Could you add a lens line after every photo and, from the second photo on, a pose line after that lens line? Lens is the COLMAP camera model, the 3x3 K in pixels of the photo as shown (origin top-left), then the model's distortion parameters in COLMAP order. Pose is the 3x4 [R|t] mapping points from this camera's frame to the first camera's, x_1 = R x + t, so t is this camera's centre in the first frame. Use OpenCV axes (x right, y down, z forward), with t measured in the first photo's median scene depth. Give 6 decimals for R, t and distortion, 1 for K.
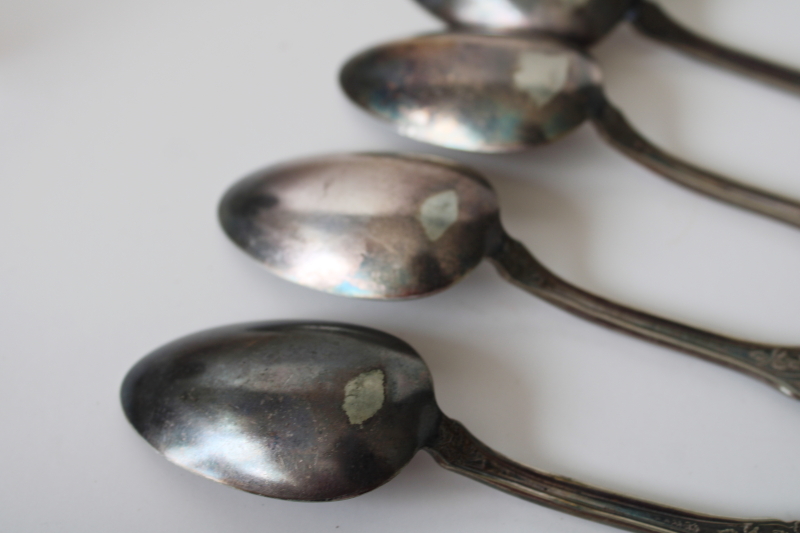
lens RADIAL K [[1069.2, 0, 400.0], [0, 1069.2, 266.5], [0, 0, 1]] dist [-0.100252, 0.046508]
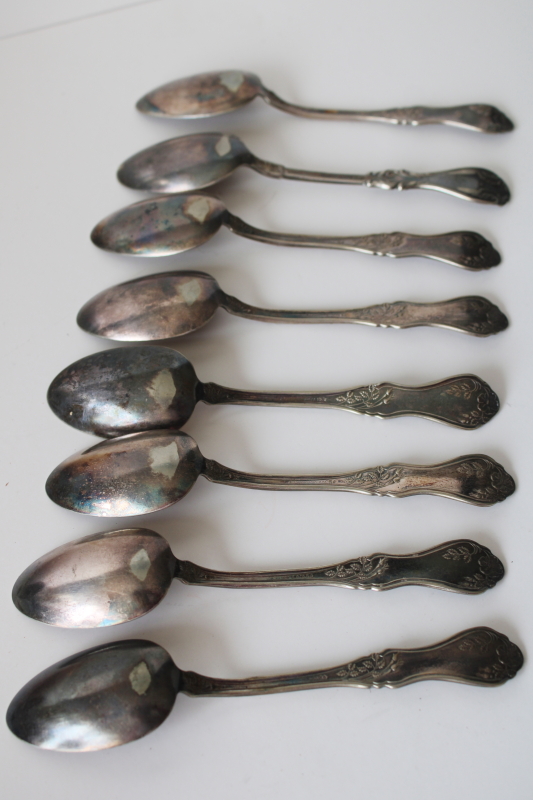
lens RADIAL K [[1069.2, 0, 266.5], [0, 1069.2, 400.0], [0, 0, 1]] dist [-0.100252, 0.046508]
pose [[0.919770, -0.334304, 0.205582, -0.045033], [0.342132, 0.939648, -0.002699, -0.236908], [-0.192272, 0.072819, 0.978636, -0.836970]]
